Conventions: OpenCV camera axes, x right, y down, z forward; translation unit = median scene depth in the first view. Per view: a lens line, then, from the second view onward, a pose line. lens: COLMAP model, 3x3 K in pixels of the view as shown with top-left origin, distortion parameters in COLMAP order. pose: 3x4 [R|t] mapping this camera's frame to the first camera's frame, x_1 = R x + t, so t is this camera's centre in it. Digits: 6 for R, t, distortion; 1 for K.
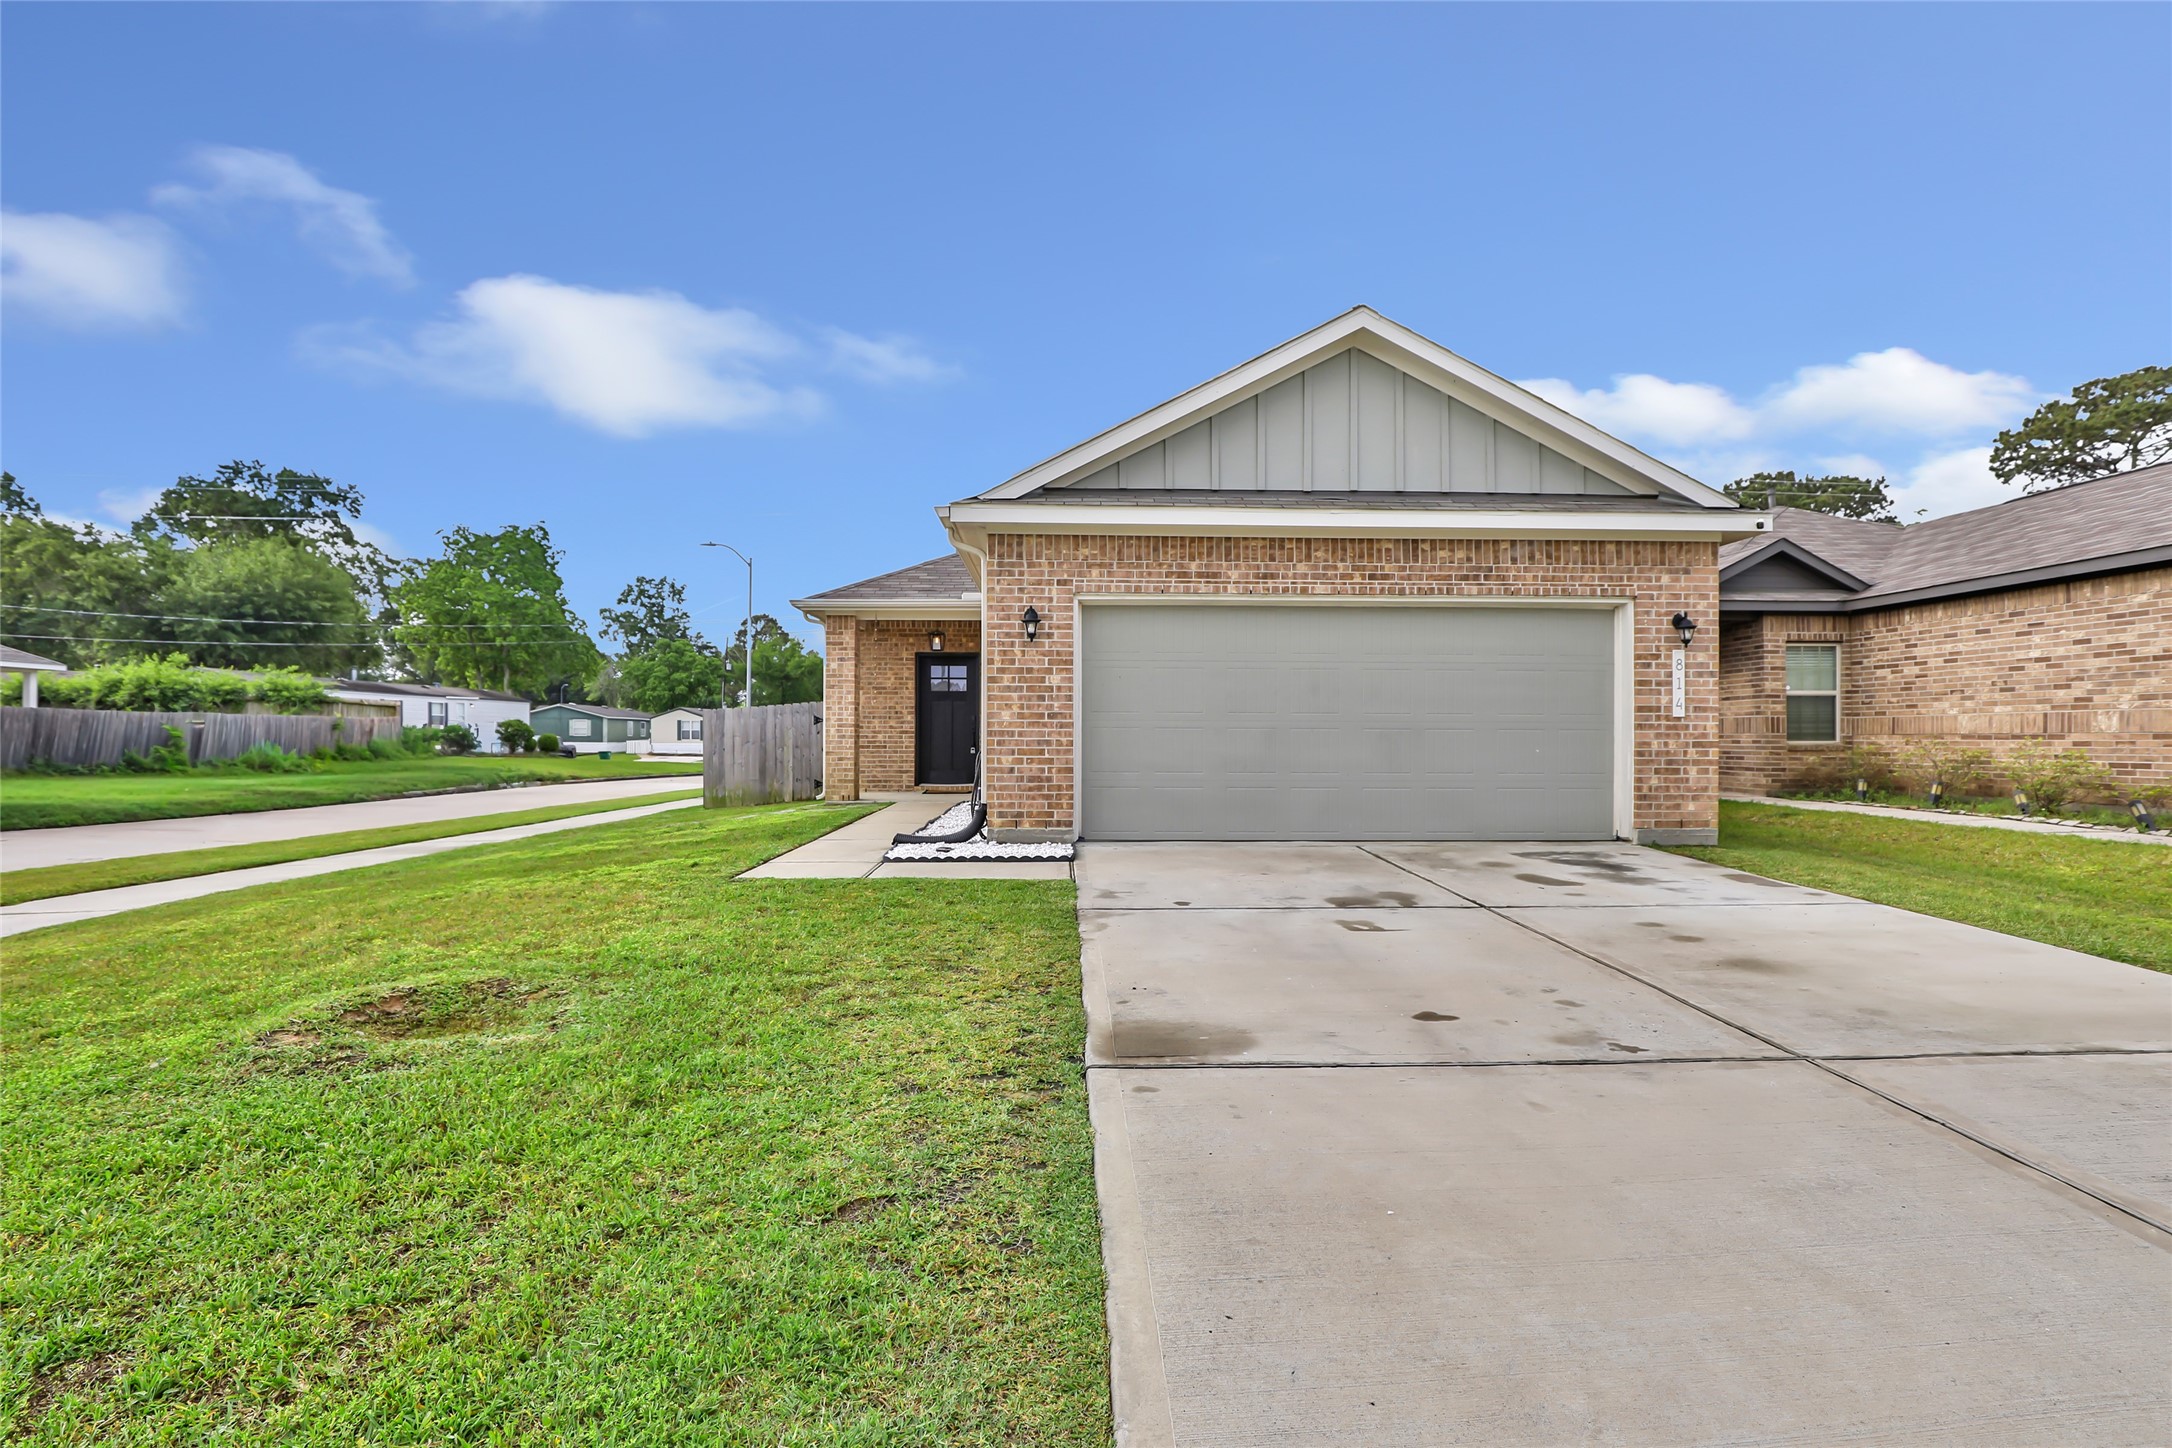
lens RADIAL K [[1113.7, 0, 1086.0], [0, 1113.7, 724.0], [0, 0, 1]] dist [-0.026855, 0.000247]
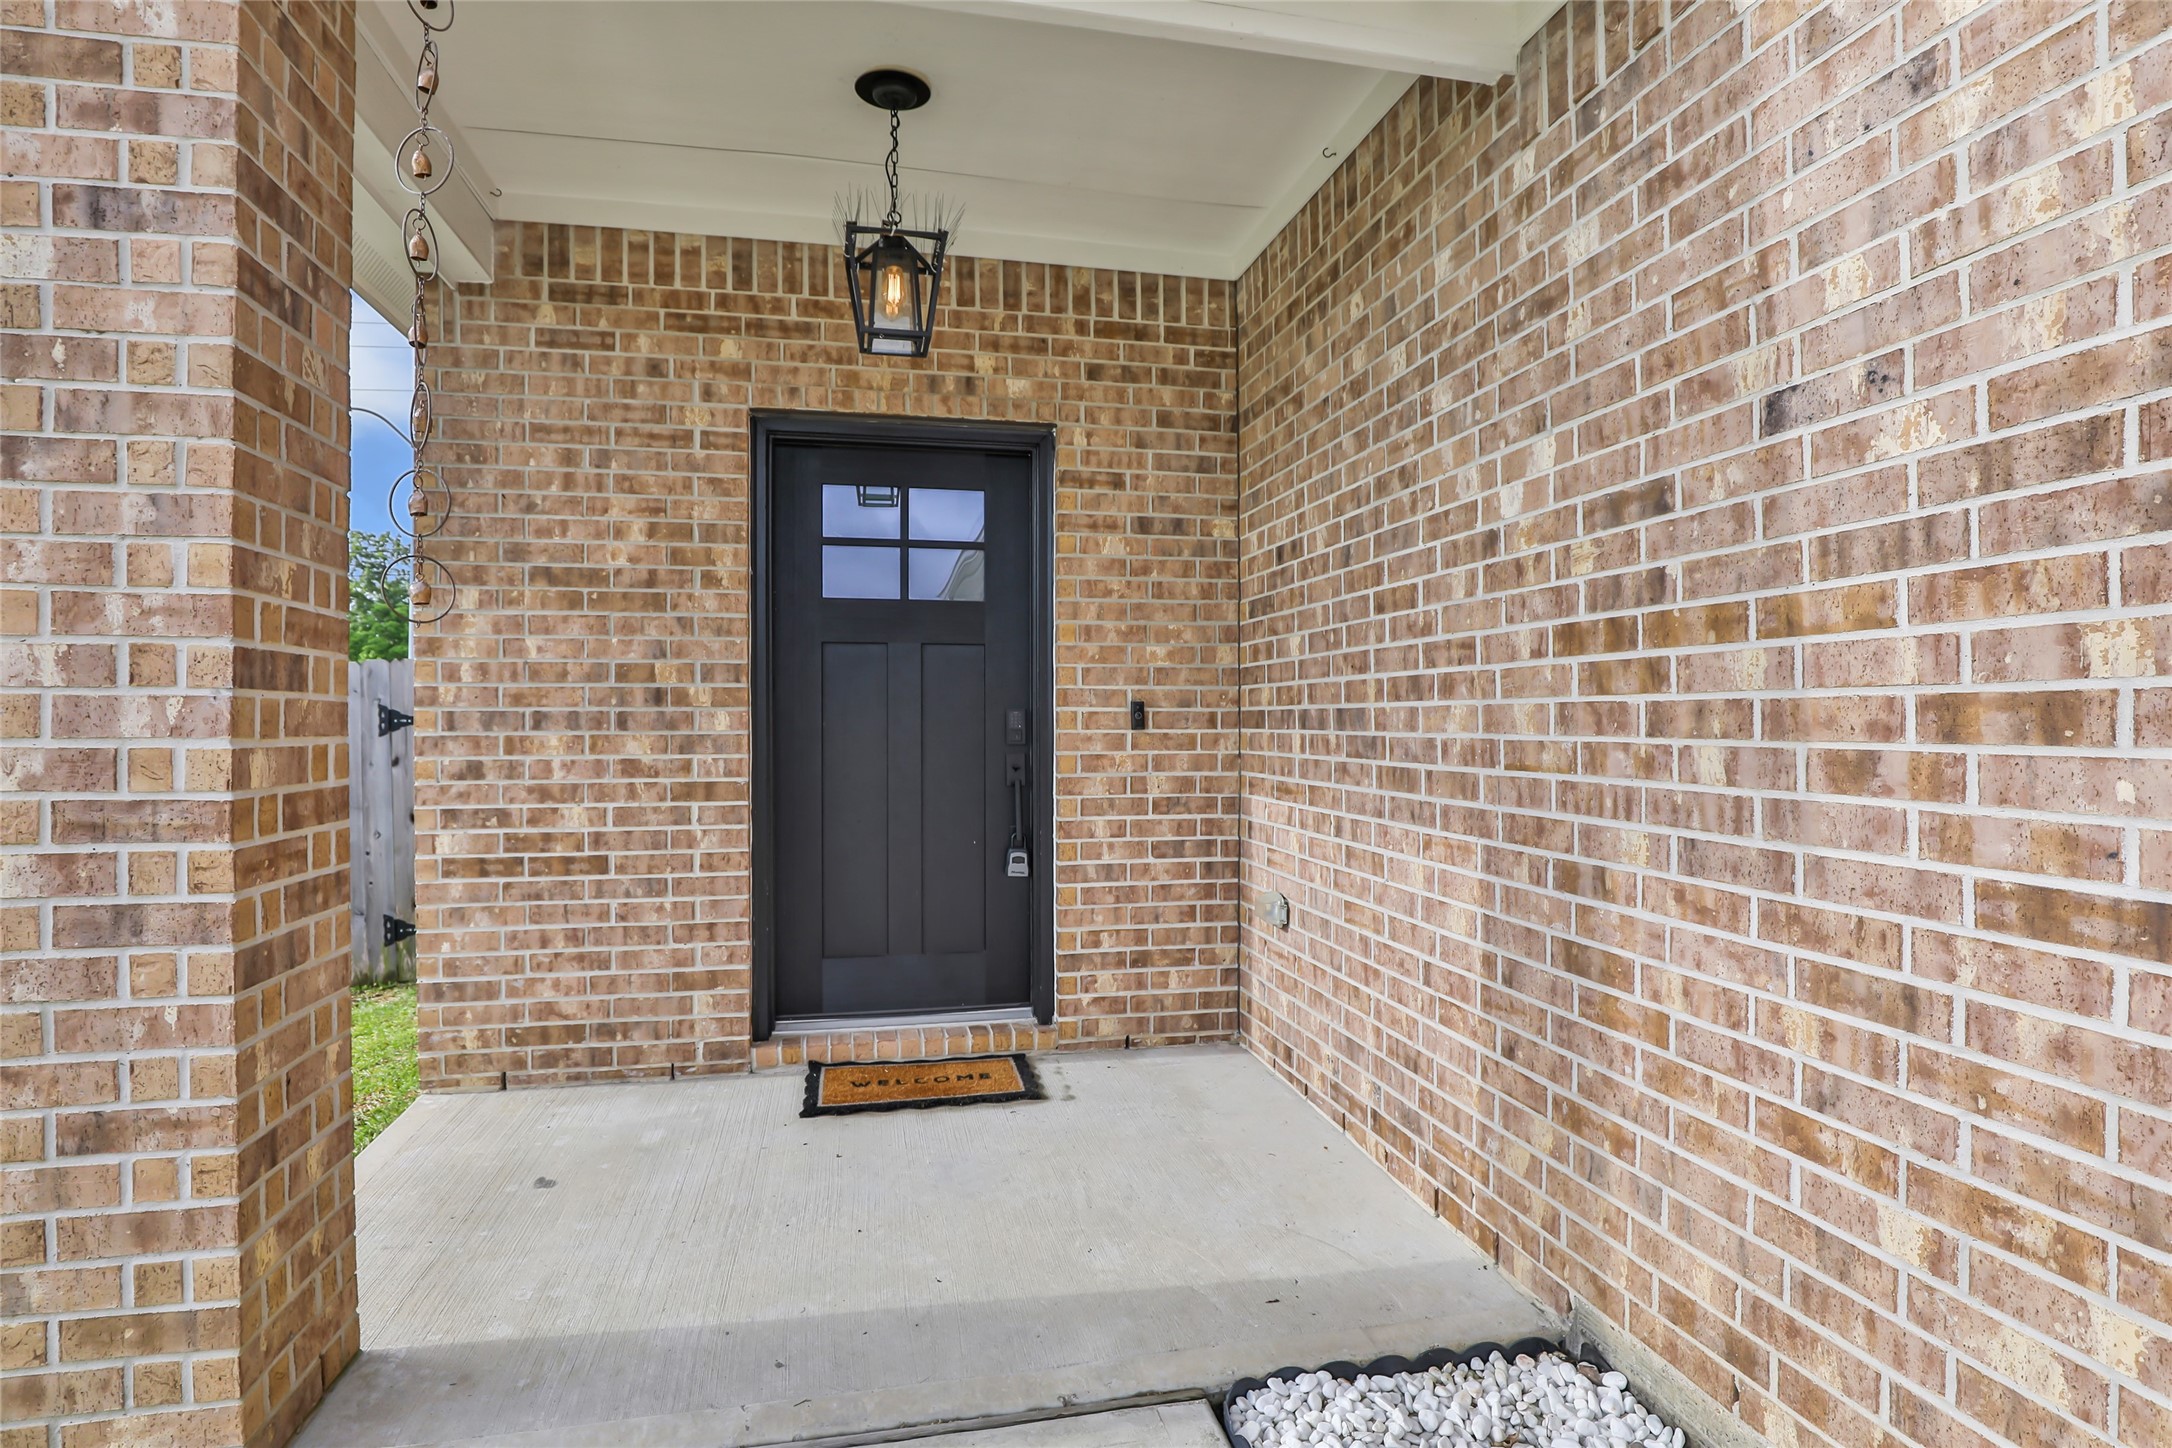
lens RADIAL K [[1102.2, 0, 1086.0], [0, 1102.2, 724.0], [0, 0, 1]] dist [0.000090, -0.000096]
pose [[0.982686, -0.002869, 0.185256, -0.228300], [-0.000267, 0.999857, 0.016905, -0.015240], [-0.185278, -0.016662, 0.982545, 1.375148]]
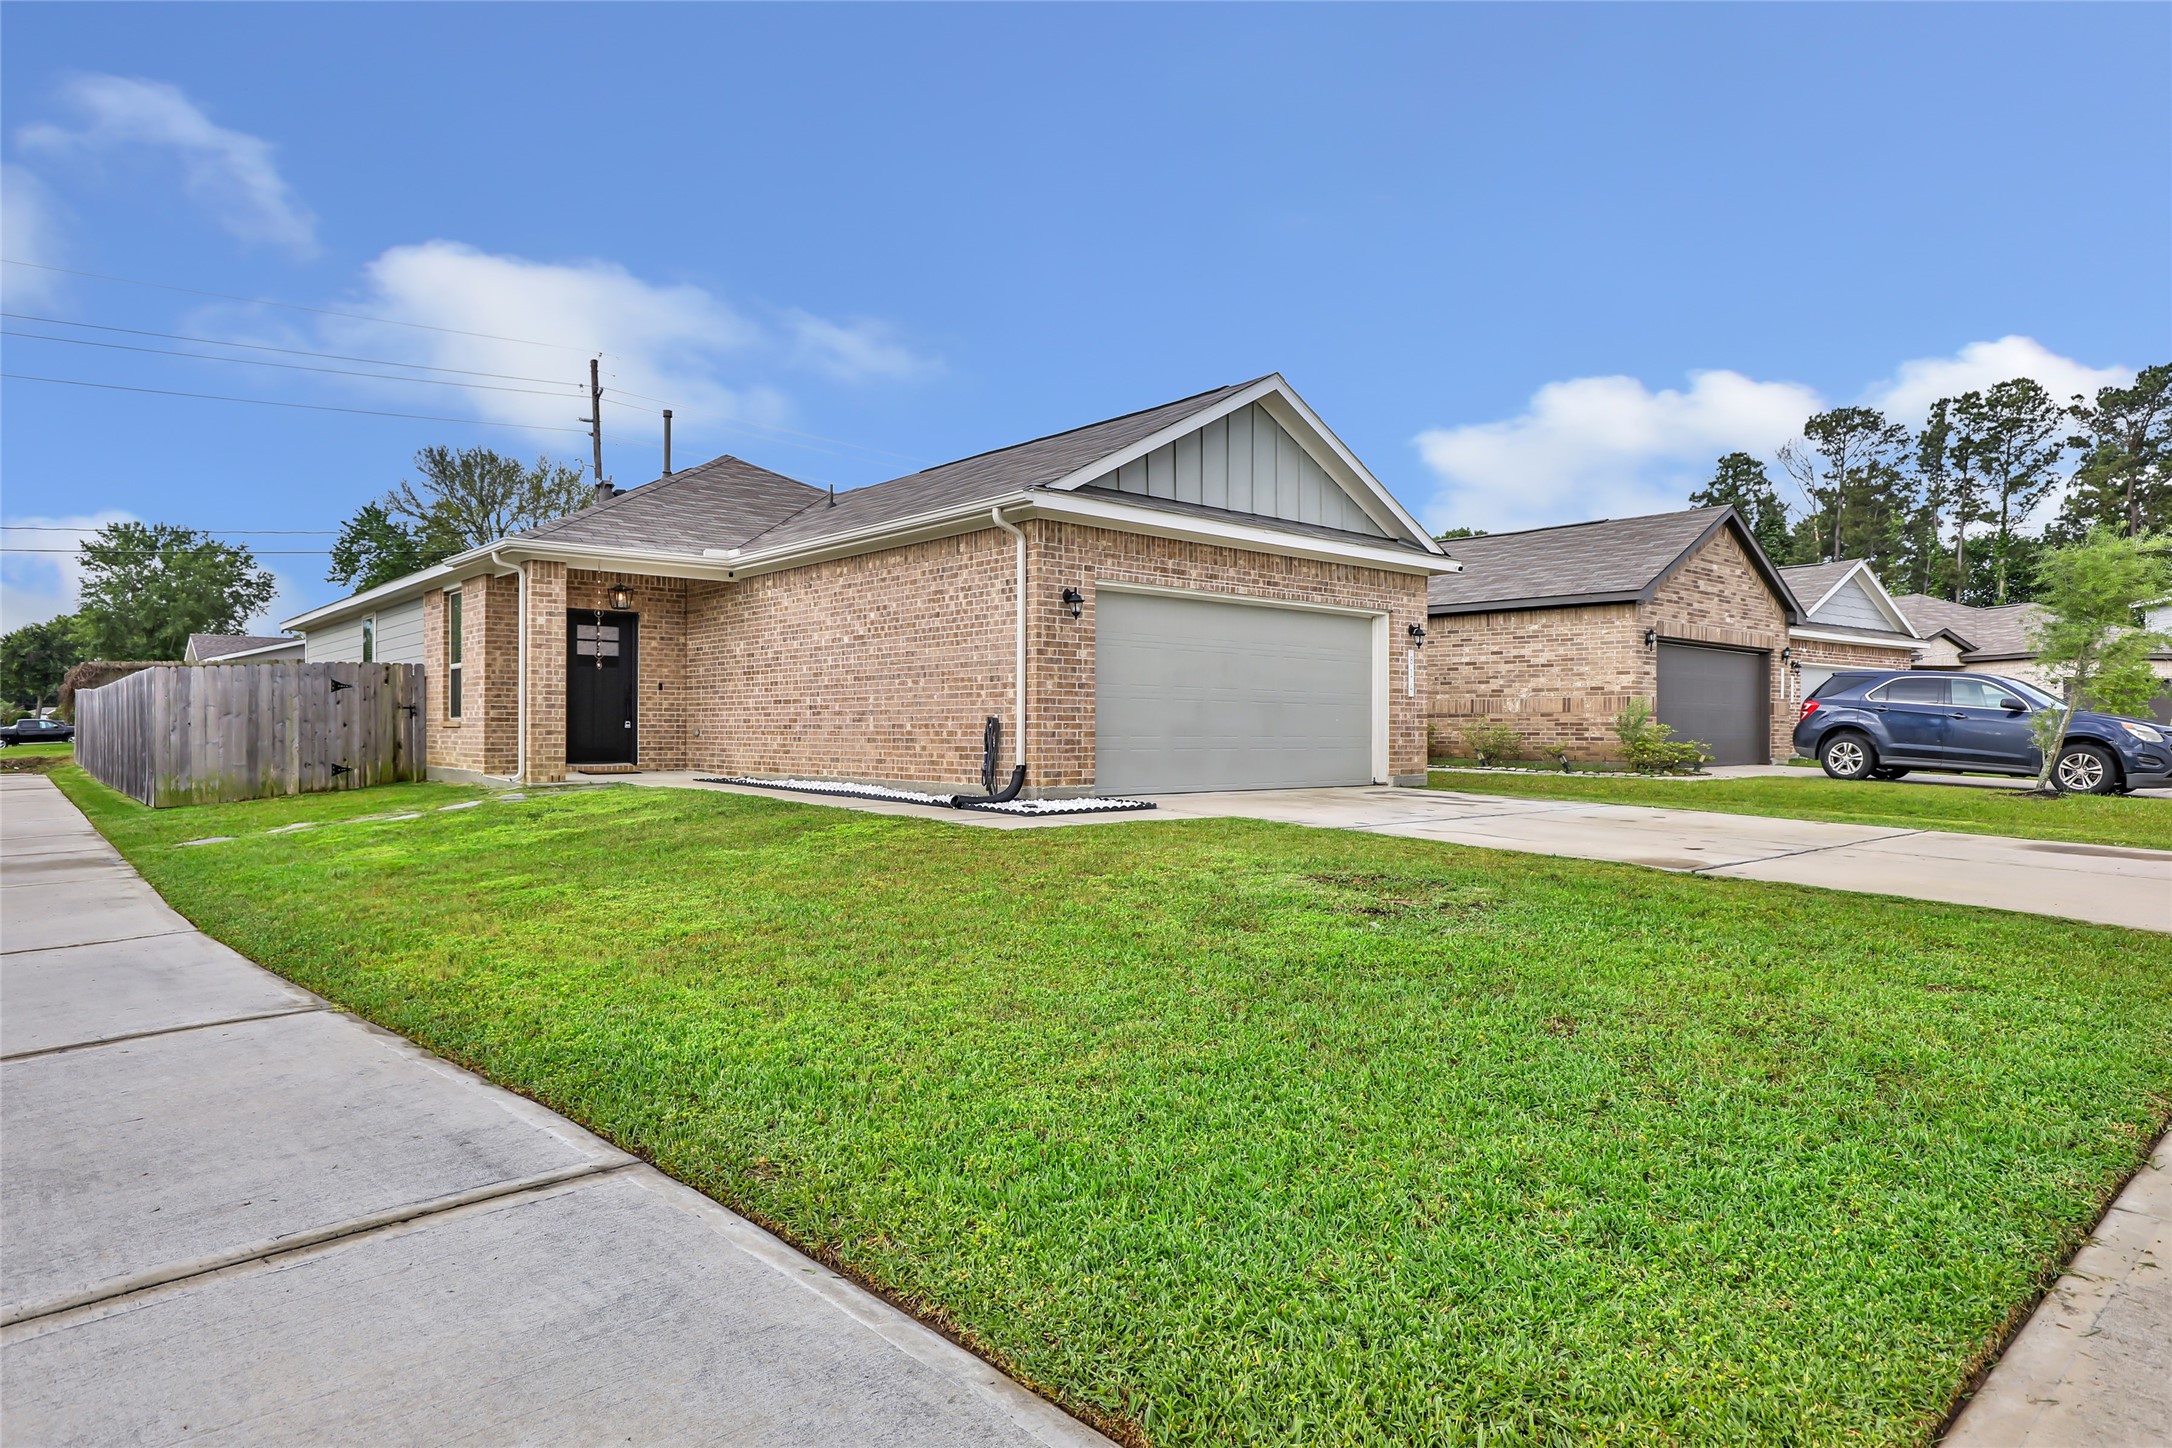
lens RADIAL K [[1264.3, 0, 1086.0], [0, 1264.3, 724.0], [0, 0, 1]] dist [-0.000616, 0.000079]
pose [[0.767963, 0.003721, 0.640484, -0.814115], [-0.011288, 0.999906, 0.007725, 0.020437], [-0.640395, -0.013162, 0.767933, 0.012351]]
